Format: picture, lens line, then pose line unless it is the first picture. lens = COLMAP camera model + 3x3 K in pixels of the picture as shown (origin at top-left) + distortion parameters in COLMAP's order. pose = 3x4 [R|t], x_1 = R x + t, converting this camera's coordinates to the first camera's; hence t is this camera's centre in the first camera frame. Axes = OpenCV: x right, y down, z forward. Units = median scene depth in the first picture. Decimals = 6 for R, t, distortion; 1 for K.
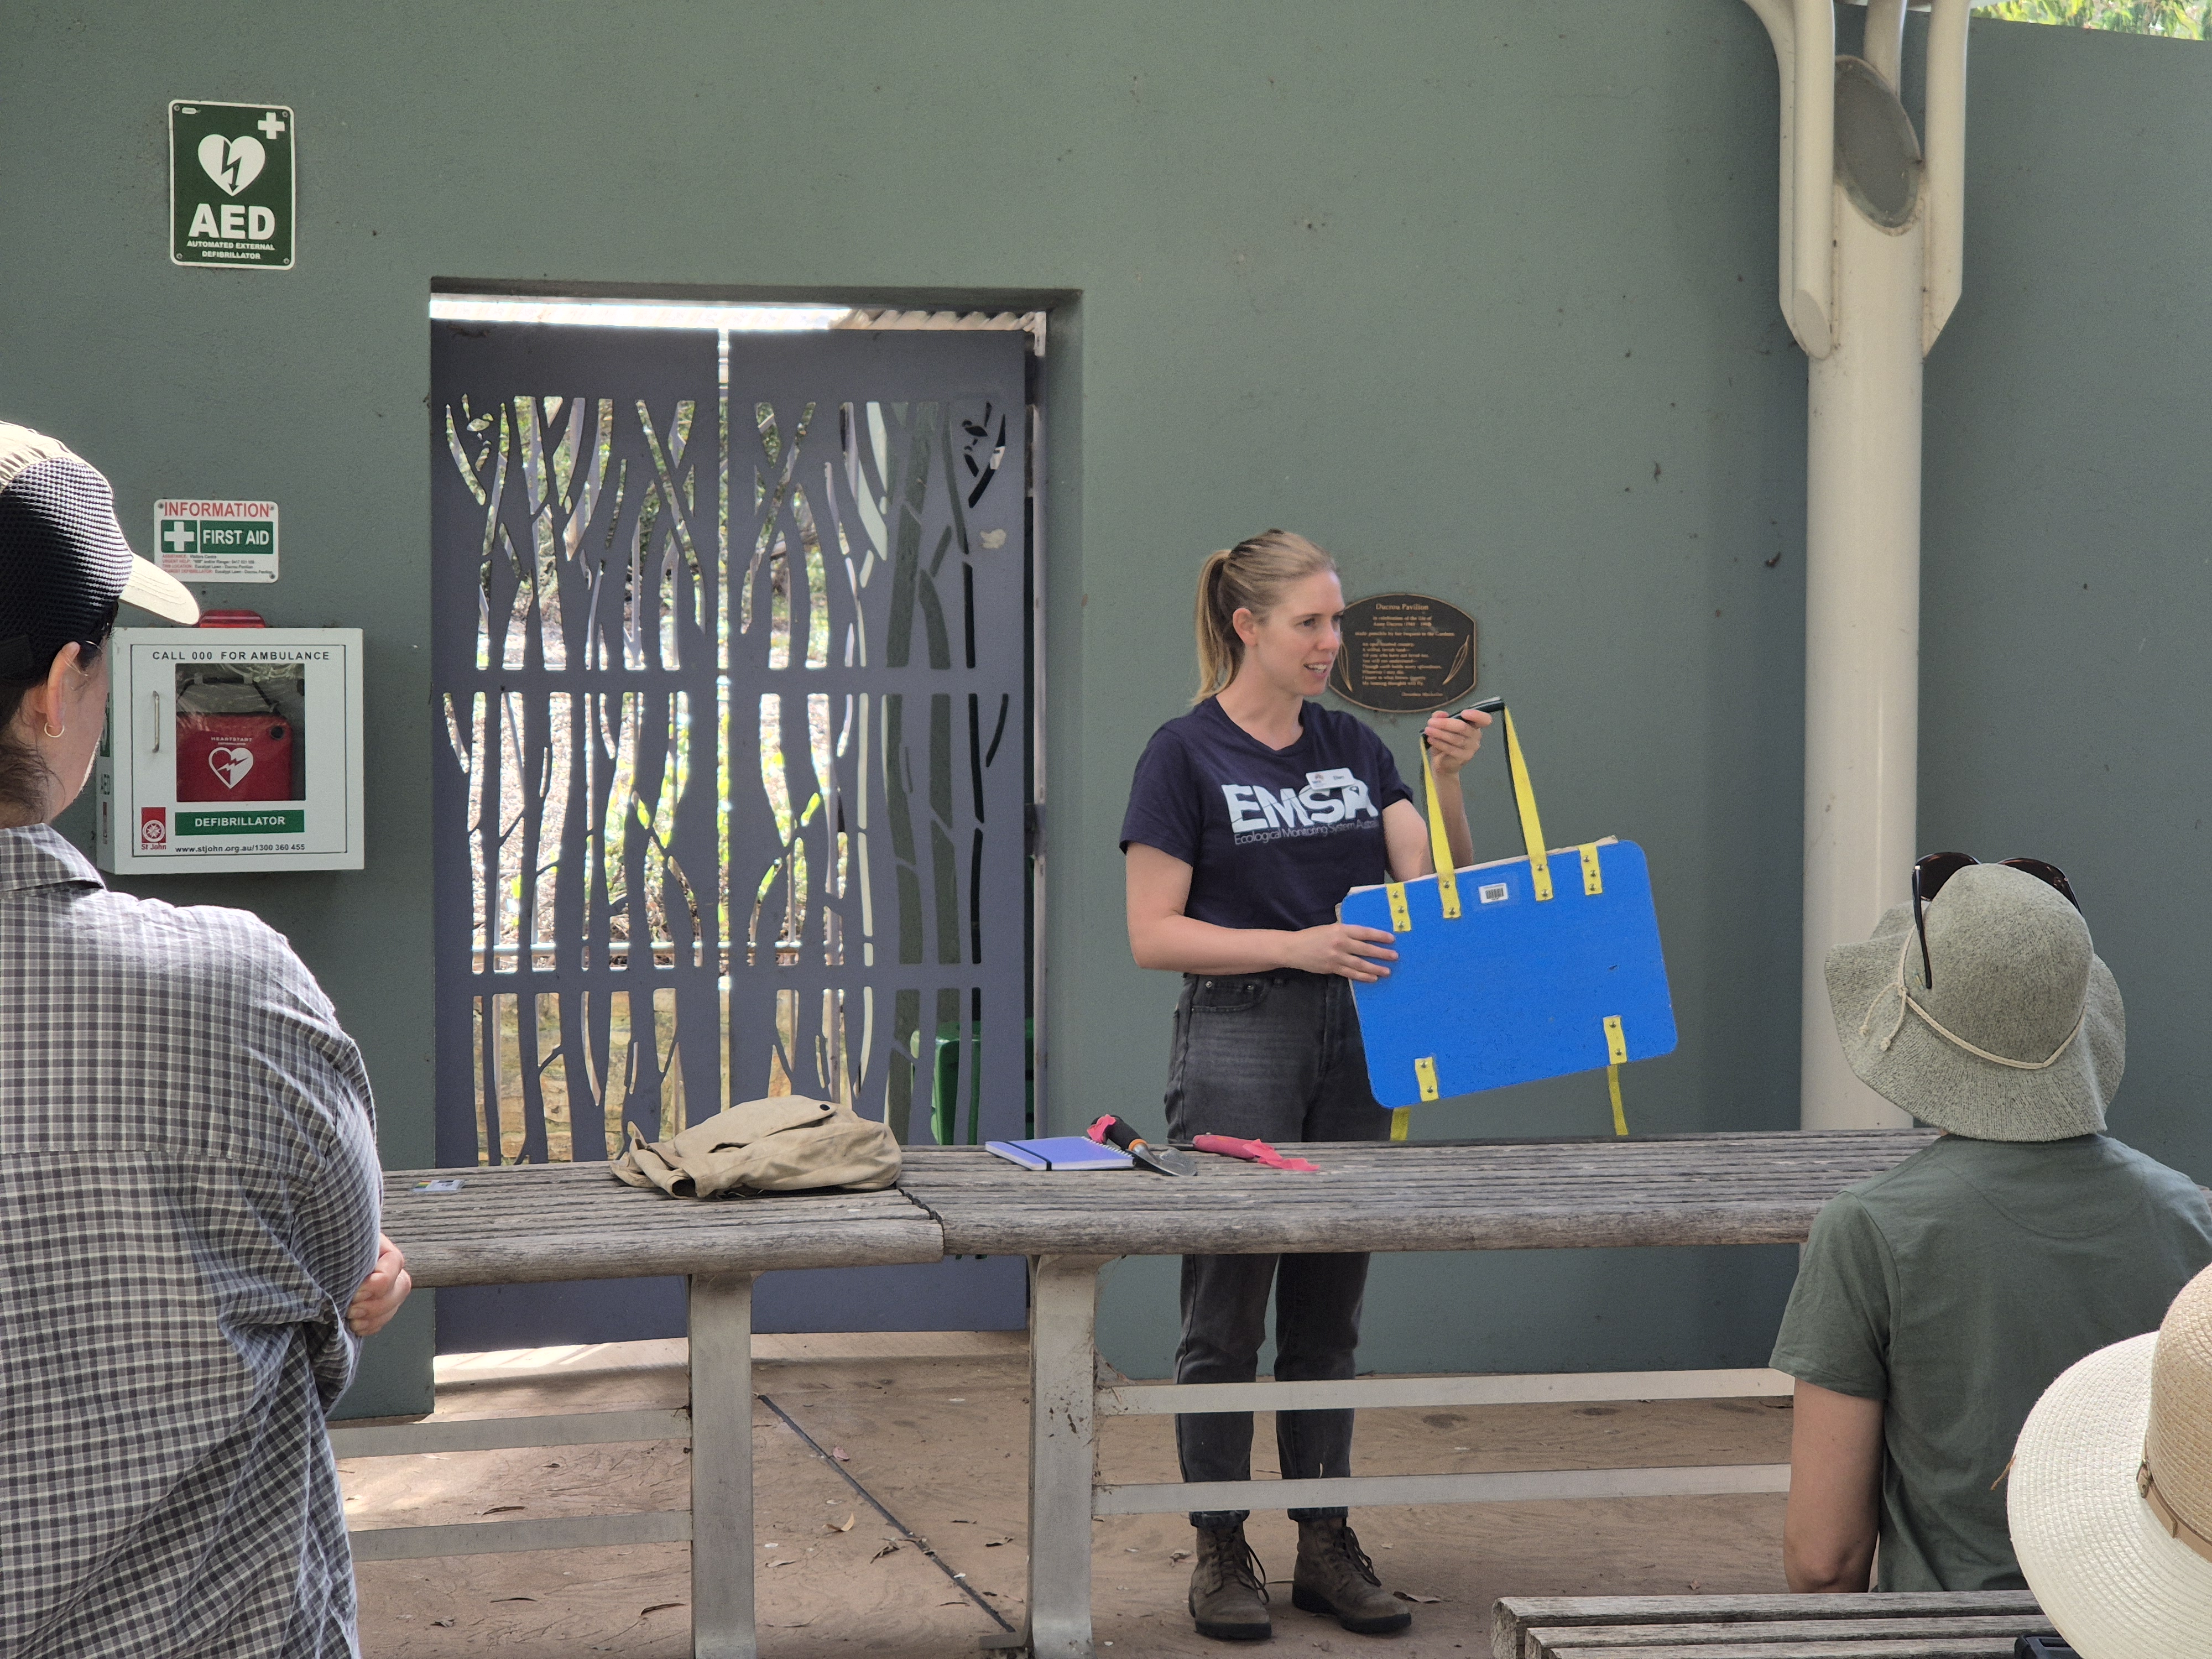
lens RADIAL K [[4516.3, 0, 1106.0], [0, 4516.3, 829.5], [0, 0, 1]] dist [-0.062413, 2.921922]
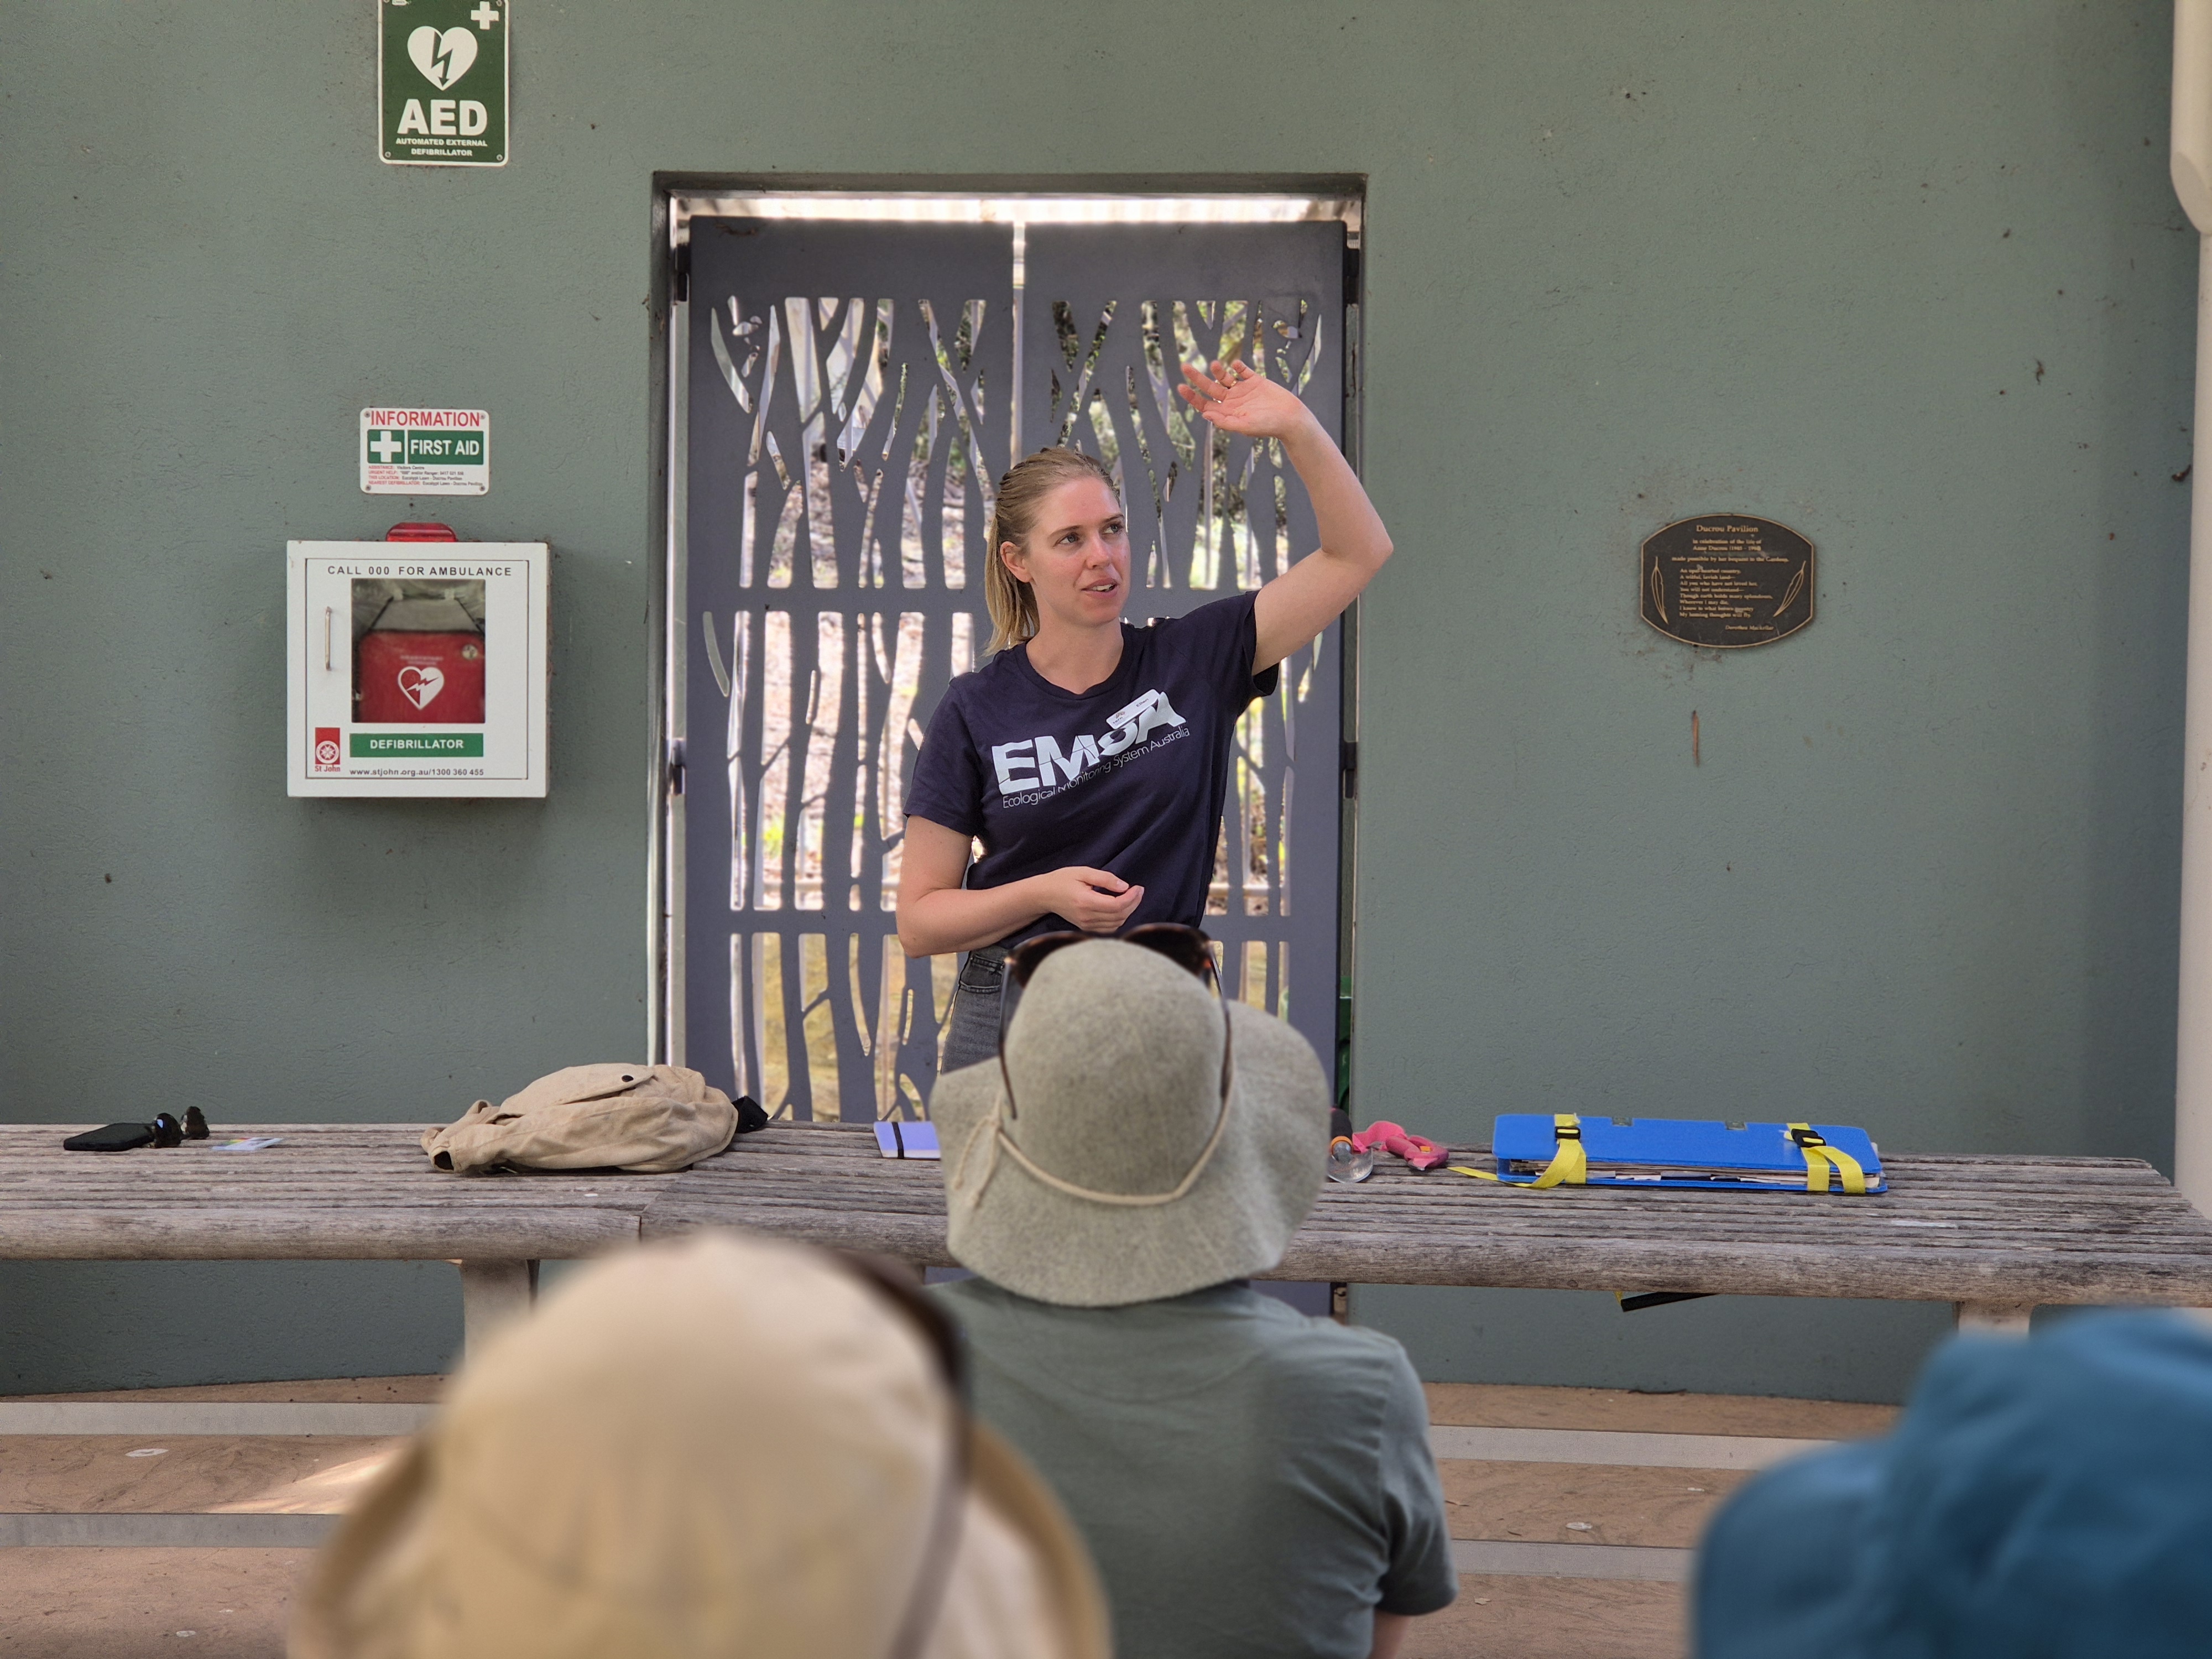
lens RADIAL K [[4516.3, 0, 1106.0], [0, 4516.3, 829.5], [0, 0, 1]] dist [-0.062413, 2.921922]
pose [[0.950743, 0.027925, -0.308719, 0.239724], [-0.021686, 0.999486, 0.023624, -0.009317], [0.309220, -0.015766, 0.950860, 0.132025]]
